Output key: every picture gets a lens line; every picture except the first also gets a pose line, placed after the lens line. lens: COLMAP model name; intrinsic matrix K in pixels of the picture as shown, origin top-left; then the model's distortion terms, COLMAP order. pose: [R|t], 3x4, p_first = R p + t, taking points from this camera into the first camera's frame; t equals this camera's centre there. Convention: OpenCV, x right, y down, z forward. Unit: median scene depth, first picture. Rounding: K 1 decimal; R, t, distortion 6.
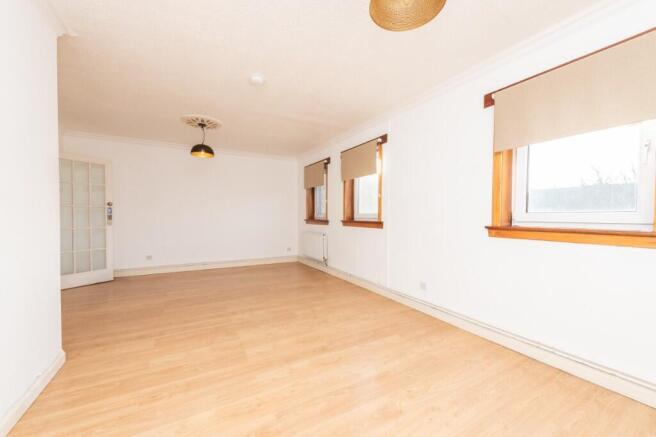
lens RADIAL K [[256.3, 0, 327.7], [0, 256.3, 219.3], [0, 0, 1]] dist [0.008023, -0.003634]
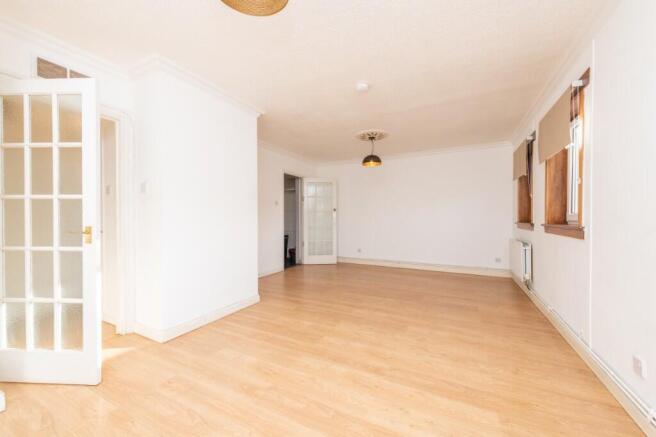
lens RADIAL K [[256.3, 0, 327.7], [0, 256.3, 218.1], [0, 0, 1]] dist [0.008023, -0.003634]
pose [[0.550704, -0.002489, -0.834697, 0.353318], [-0.008909, 0.999921, -0.008860, -0.000006], [0.834653, 0.012316, 0.550639, 0.213317]]
